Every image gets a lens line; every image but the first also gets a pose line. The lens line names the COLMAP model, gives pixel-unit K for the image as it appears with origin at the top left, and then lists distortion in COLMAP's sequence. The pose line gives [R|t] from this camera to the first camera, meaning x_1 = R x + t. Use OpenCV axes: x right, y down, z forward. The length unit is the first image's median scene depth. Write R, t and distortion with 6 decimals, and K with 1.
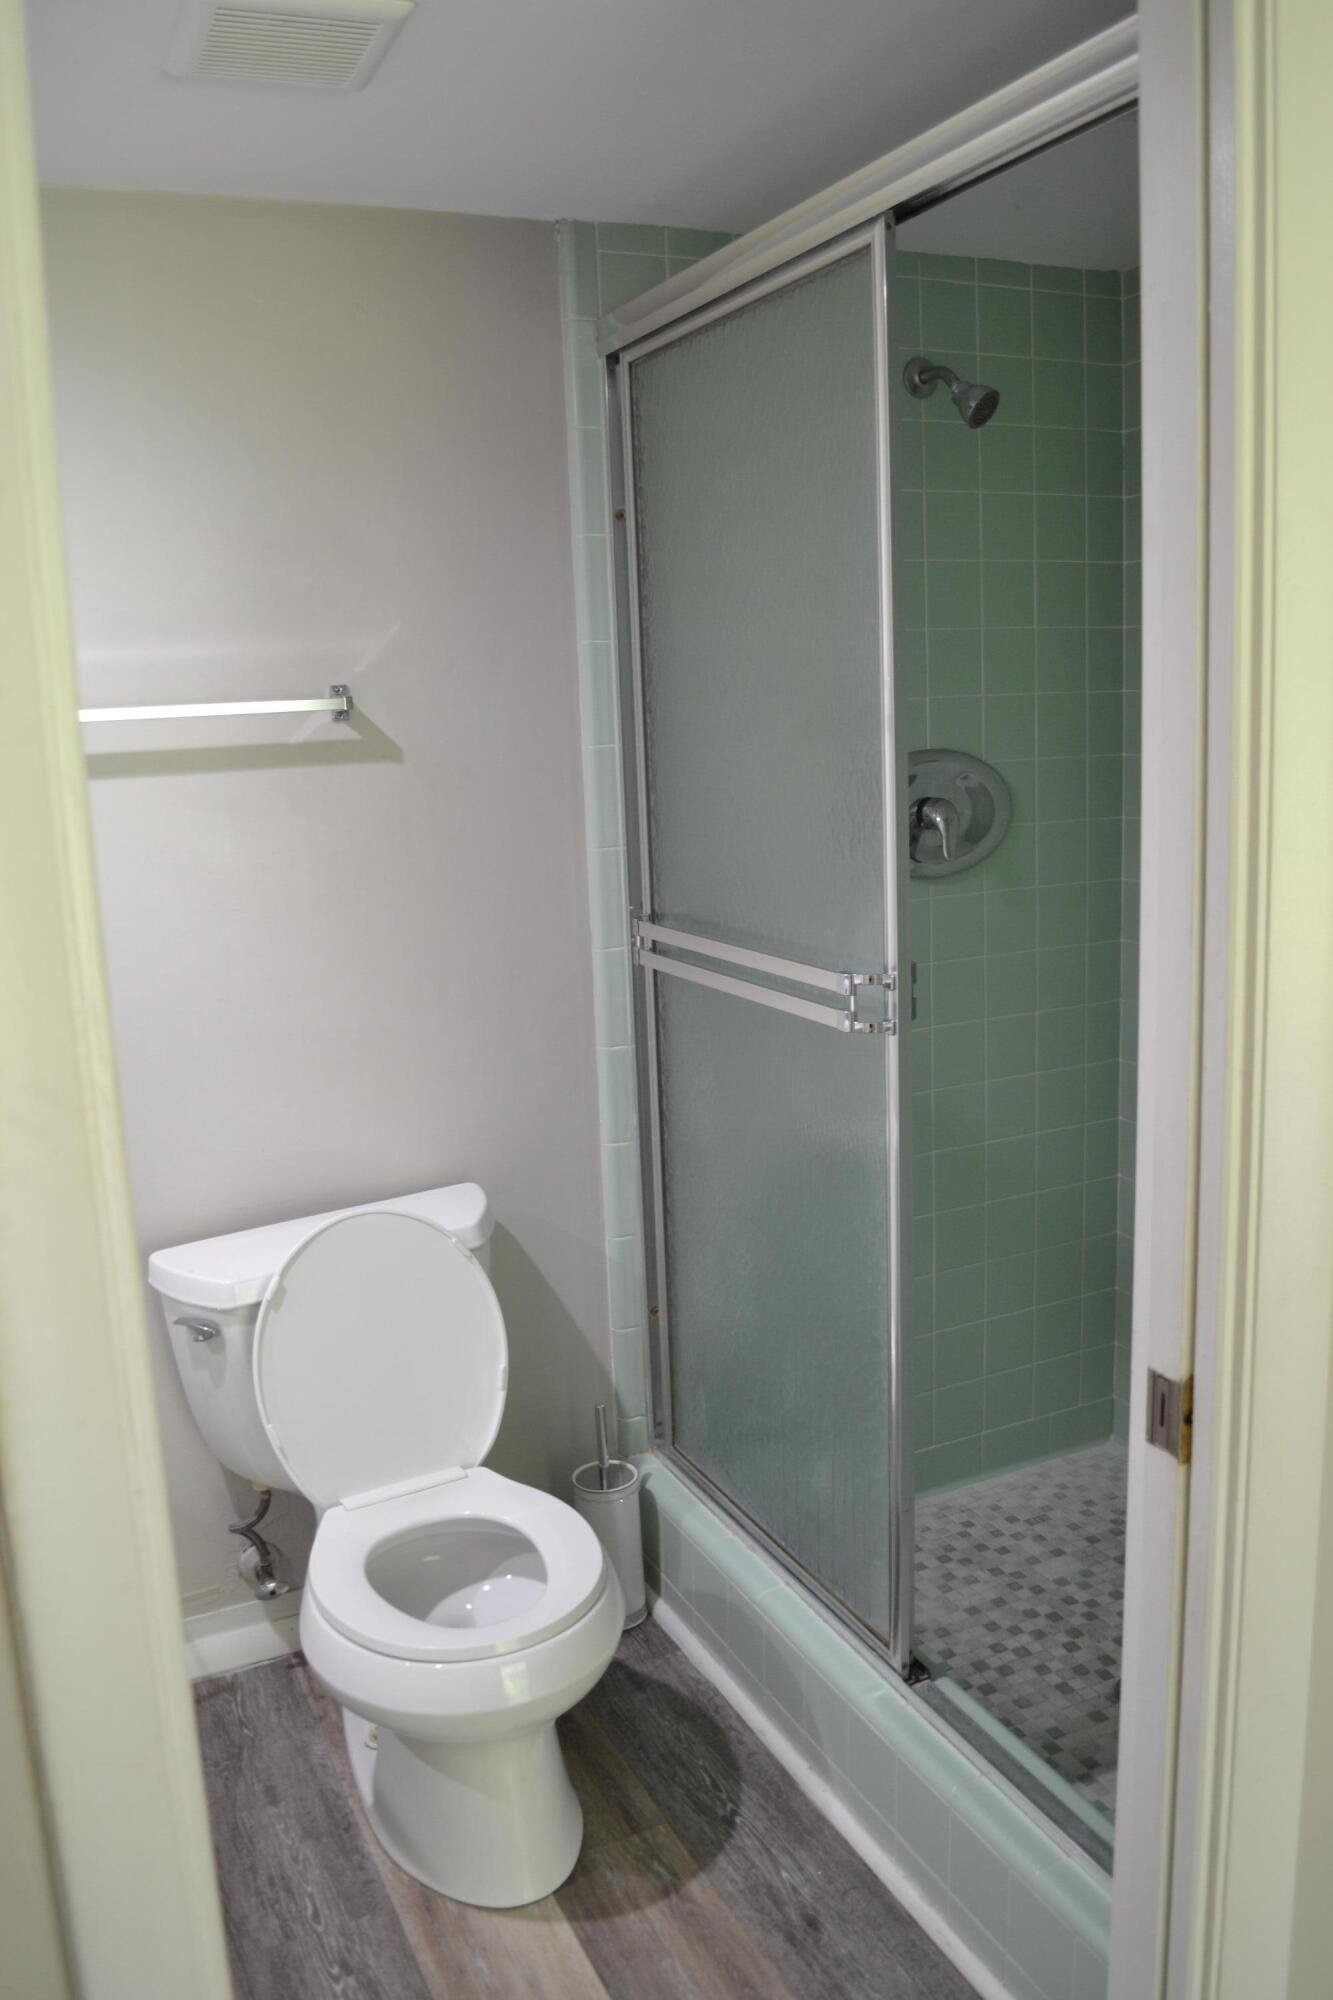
lens RADIAL K [[1619.9, 0, 664.8], [0, 1619.9, 967.8], [0, 0, 1]] dist [-0.072165, -0.006672]
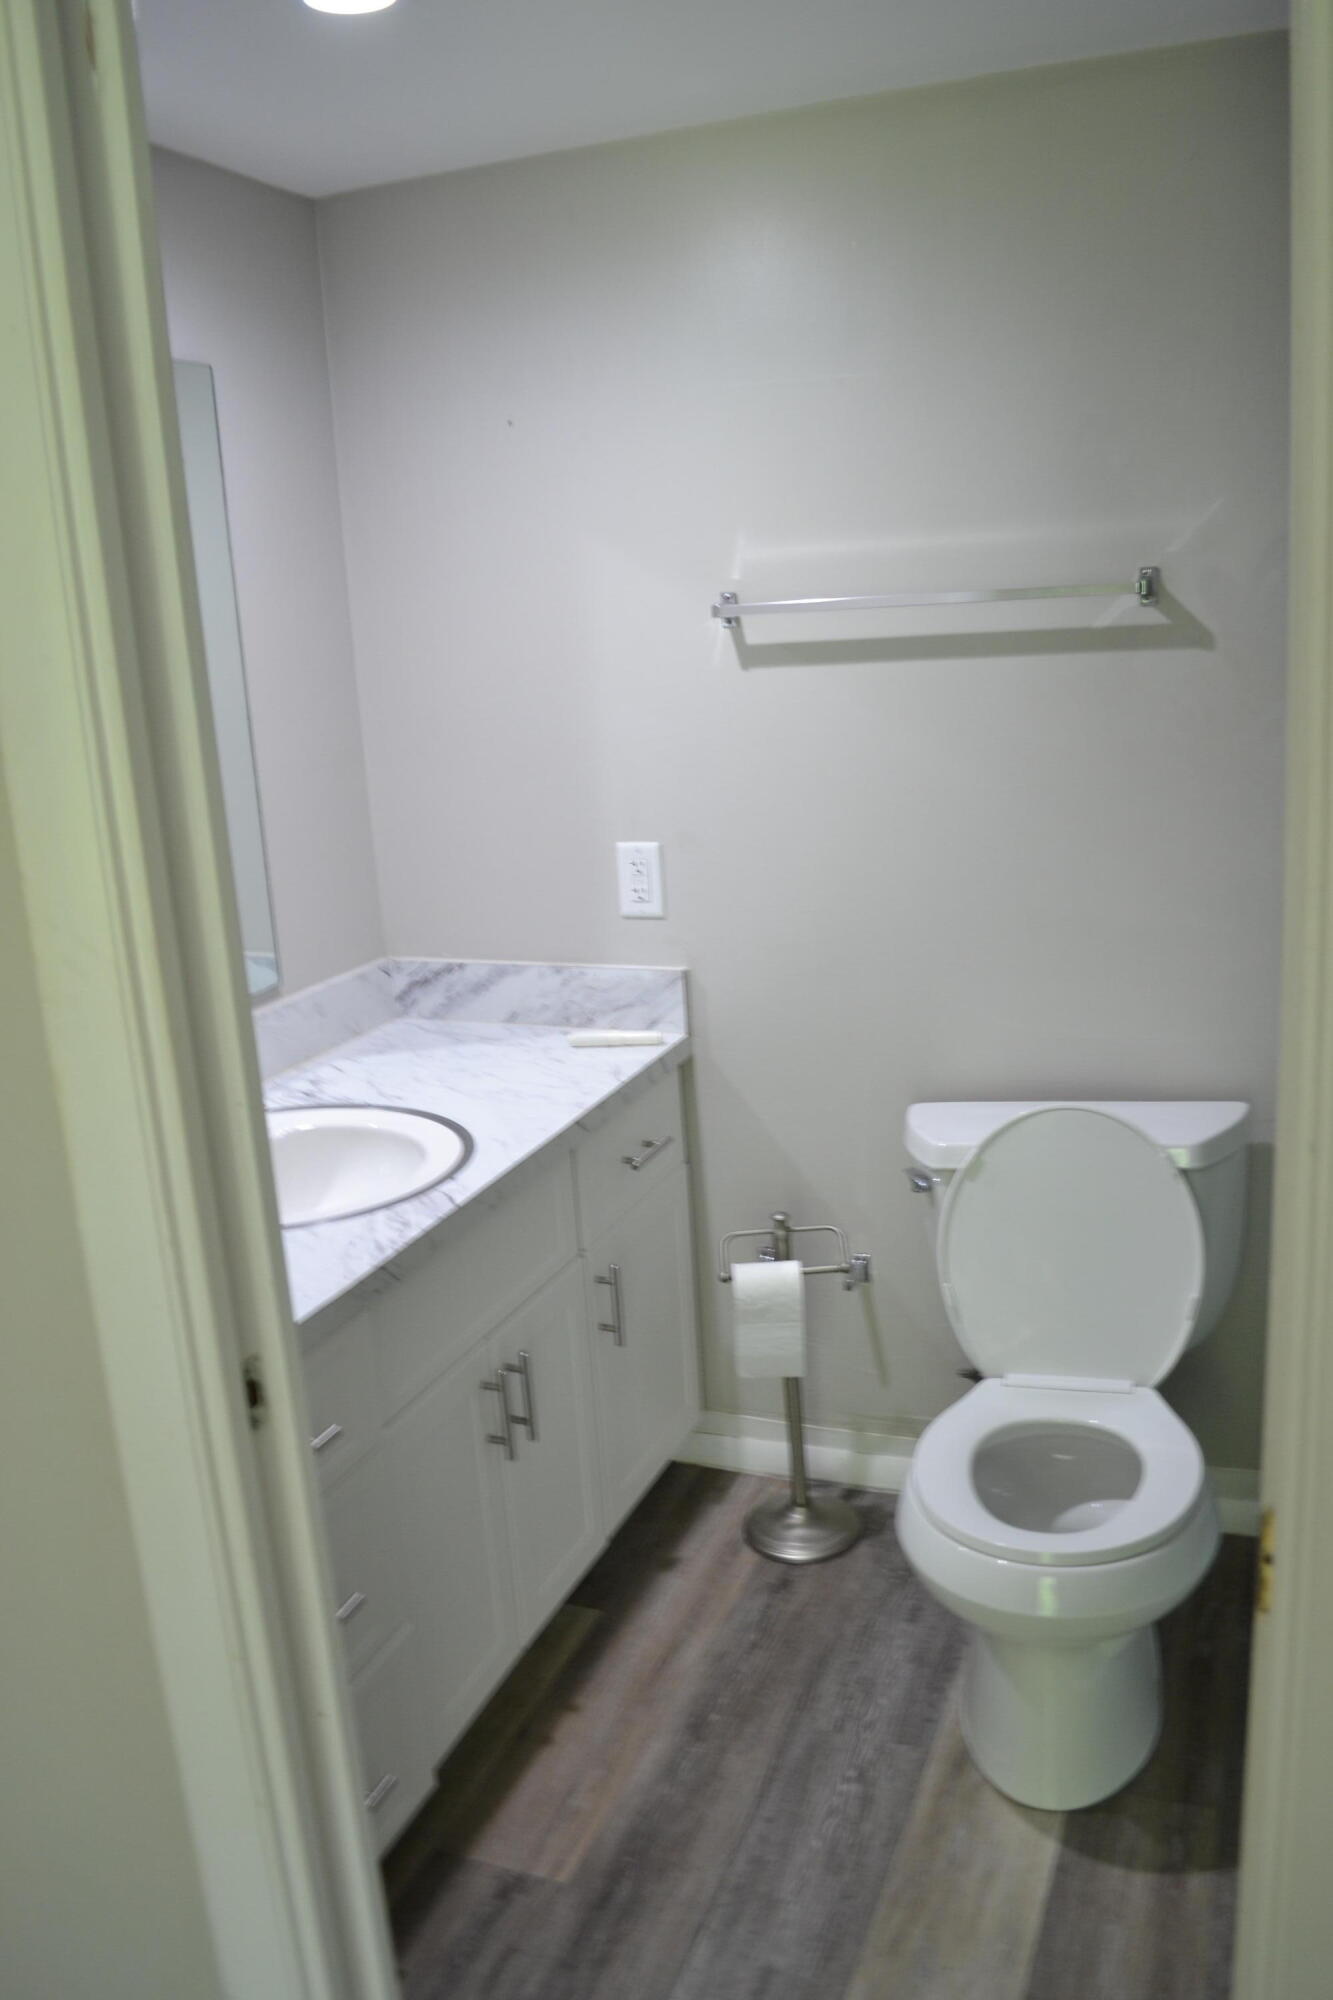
lens RADIAL K [[1607.1, 0, 666.5], [0, 1607.1, 1000.0], [0, 0, 1]] dist [-0.071448, 0.007457]
pose [[0.694937, 0.168521, -0.699044, 0.343246], [-0.088387, 0.984797, 0.149540, -0.042594], [0.713617, -0.042134, 0.699267, 0.140581]]
